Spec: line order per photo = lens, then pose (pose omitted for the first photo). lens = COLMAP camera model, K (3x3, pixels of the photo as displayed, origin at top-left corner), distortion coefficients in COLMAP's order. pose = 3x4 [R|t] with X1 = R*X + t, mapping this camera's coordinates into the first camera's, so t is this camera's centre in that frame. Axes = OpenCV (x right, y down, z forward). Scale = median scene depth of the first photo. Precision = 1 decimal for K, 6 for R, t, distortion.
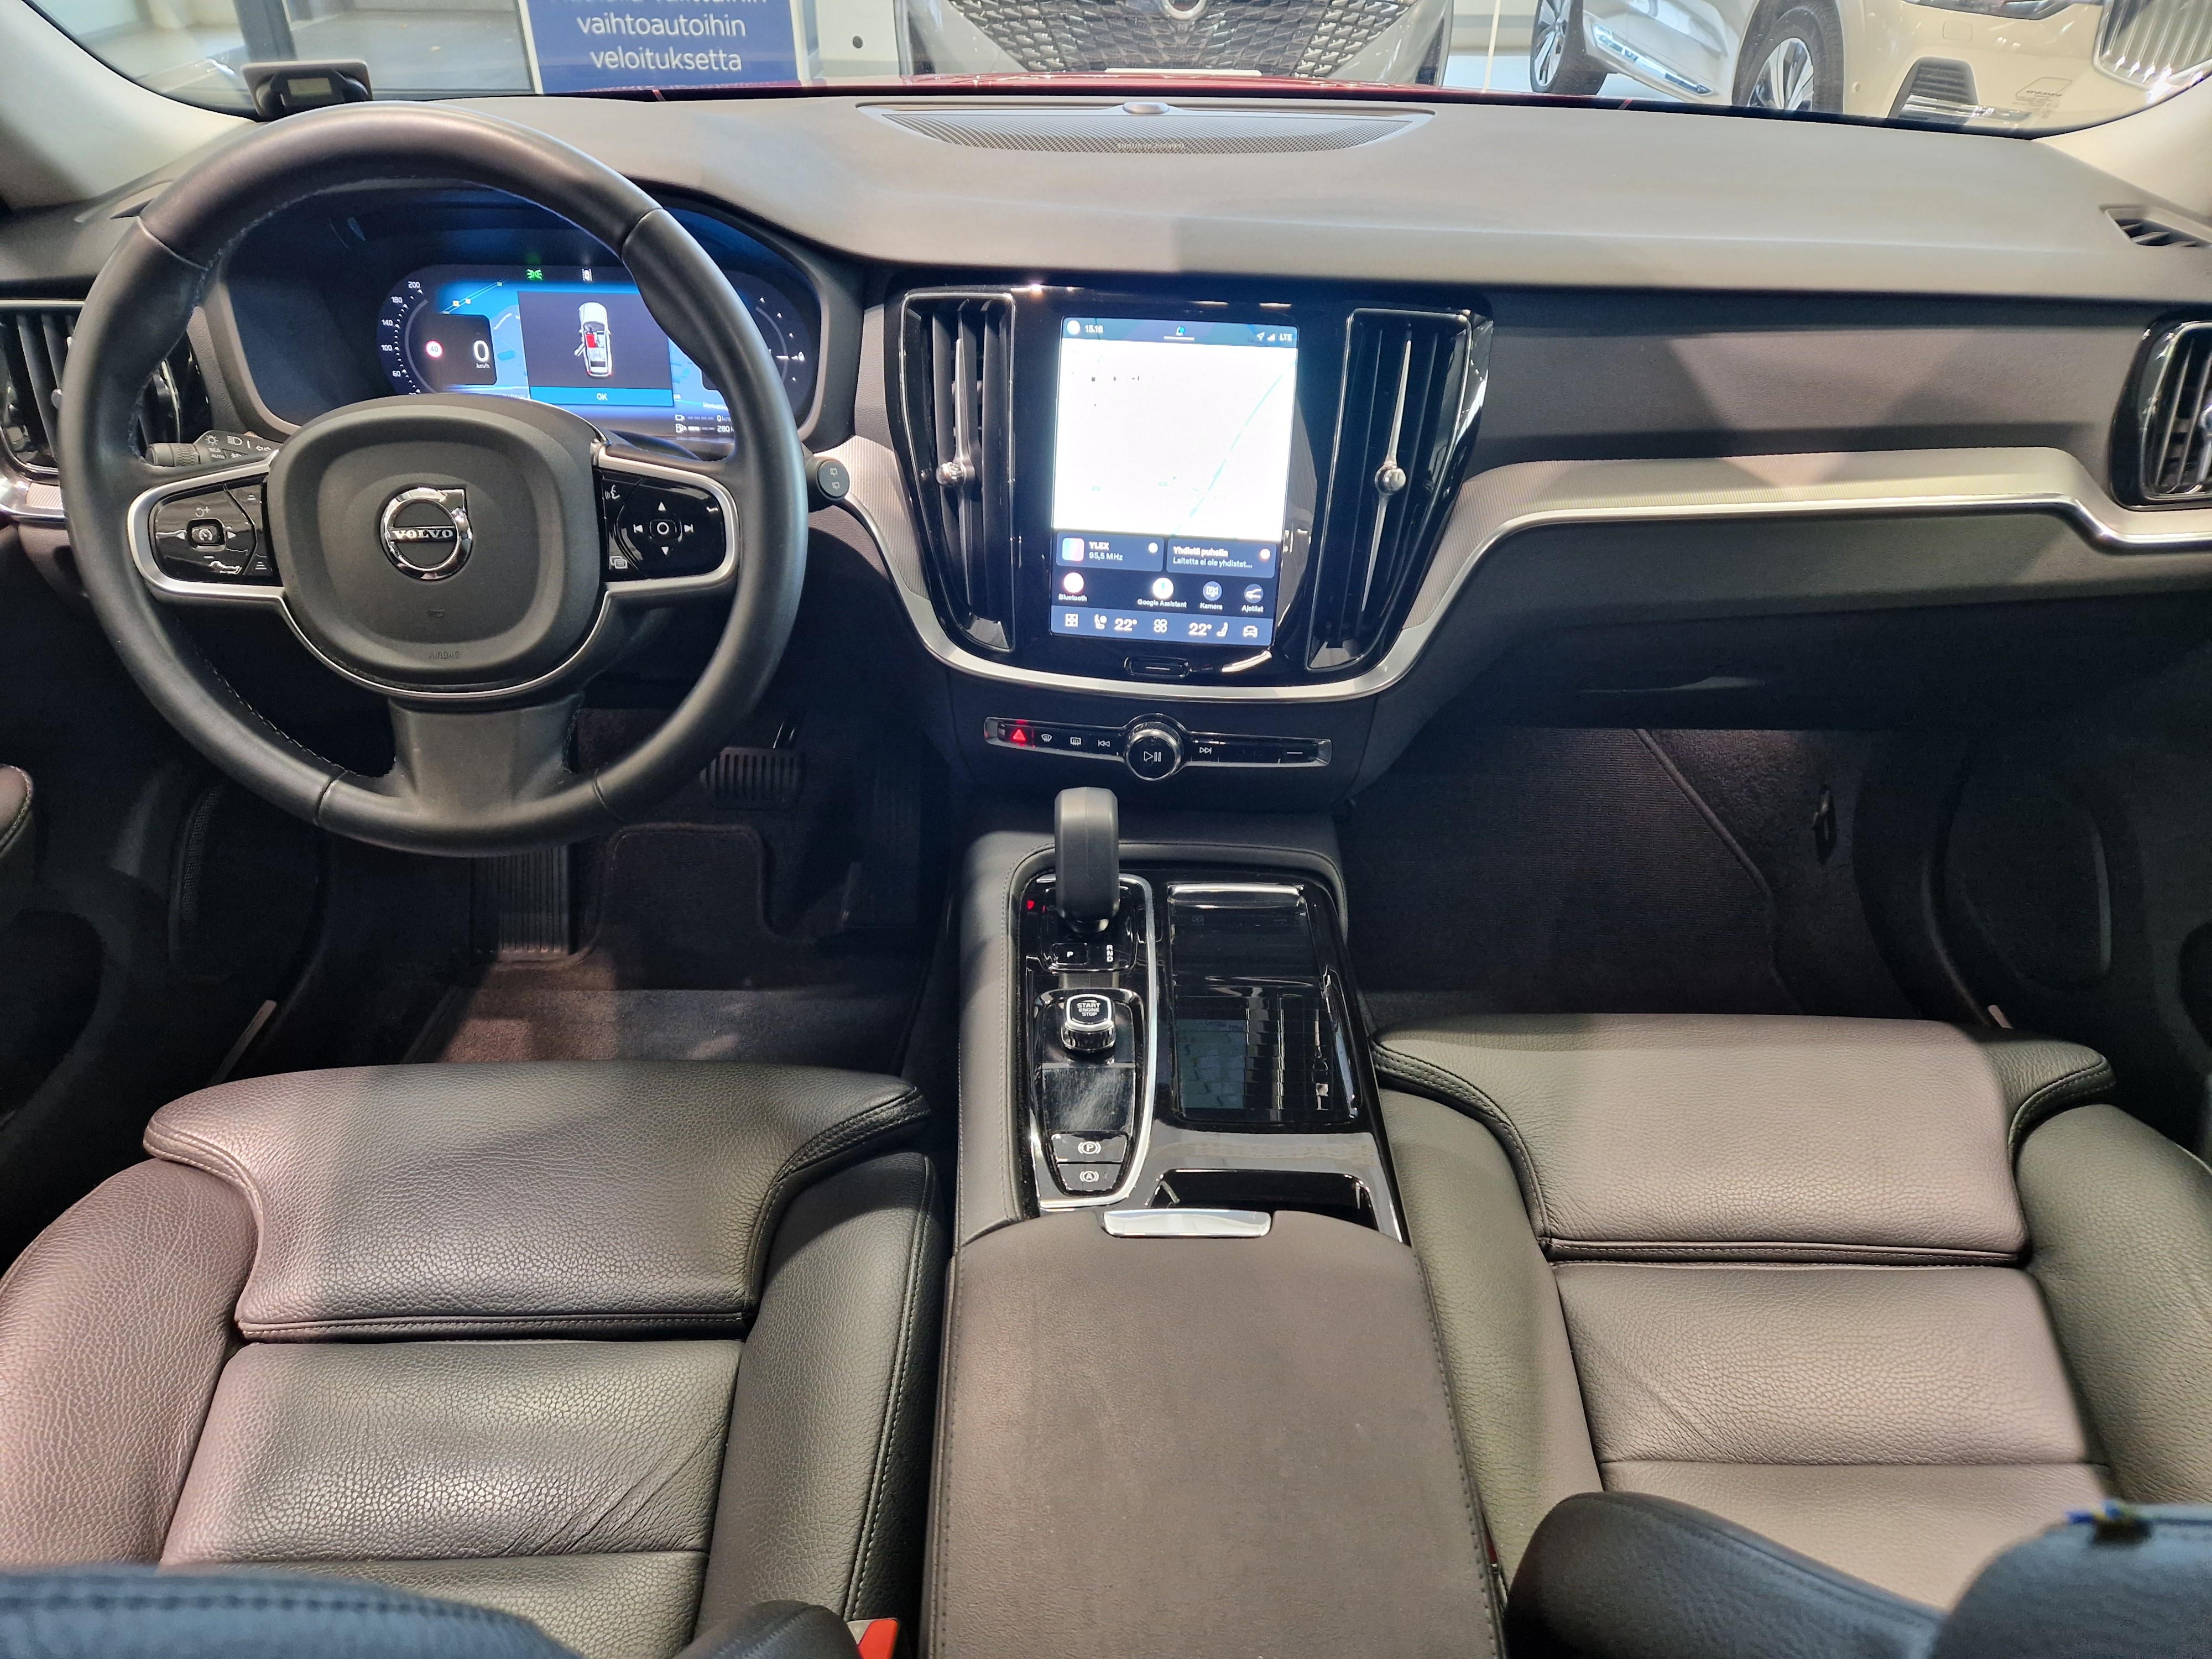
lens RADIAL K [[1457.9, 0, 1123.5], [0, 1457.9, 853.4], [0, 0, 1]] dist [0.049748, -0.043187]
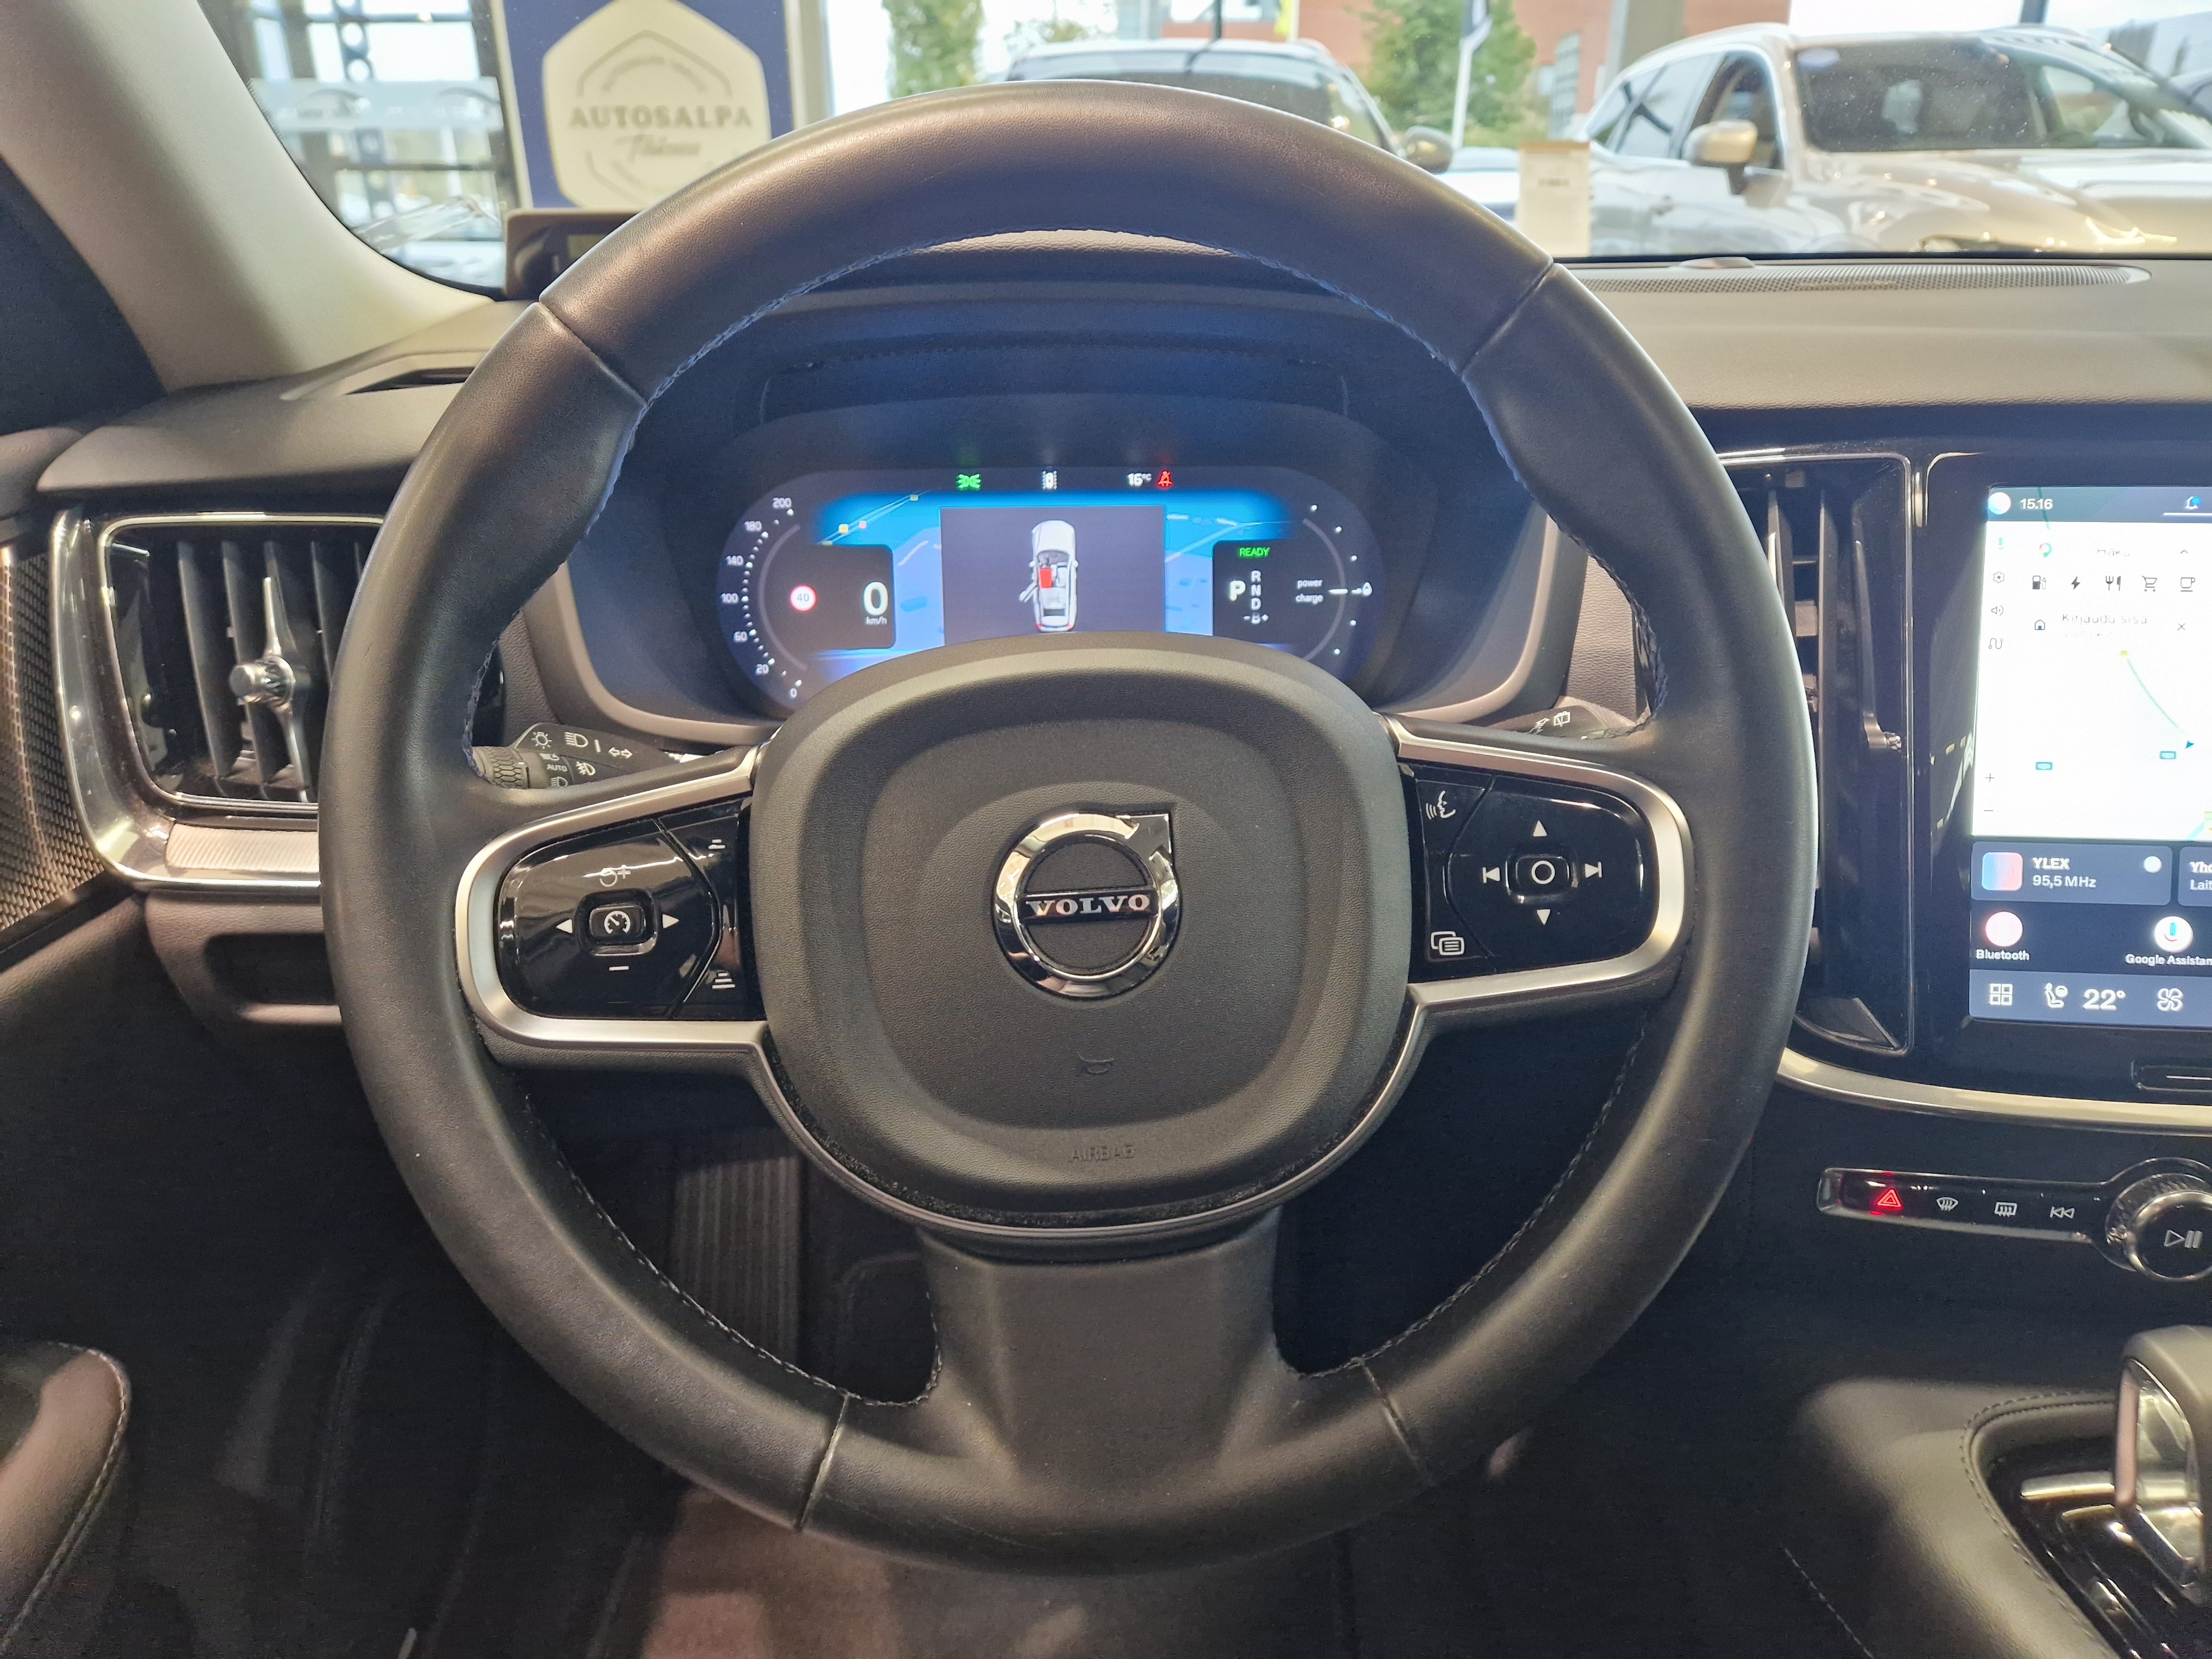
lens RADIAL K [[1457.9, 0, 1098.4], [0, 1457.9, 841.9], [0, 0, 1]] dist [0.049748, -0.043187]
pose [[0.999078, -0.033705, 0.026582, -0.401344], [0.038364, 0.978901, -0.200700, -0.117467], [-0.019257, 0.201534, 0.979292, 0.441695]]
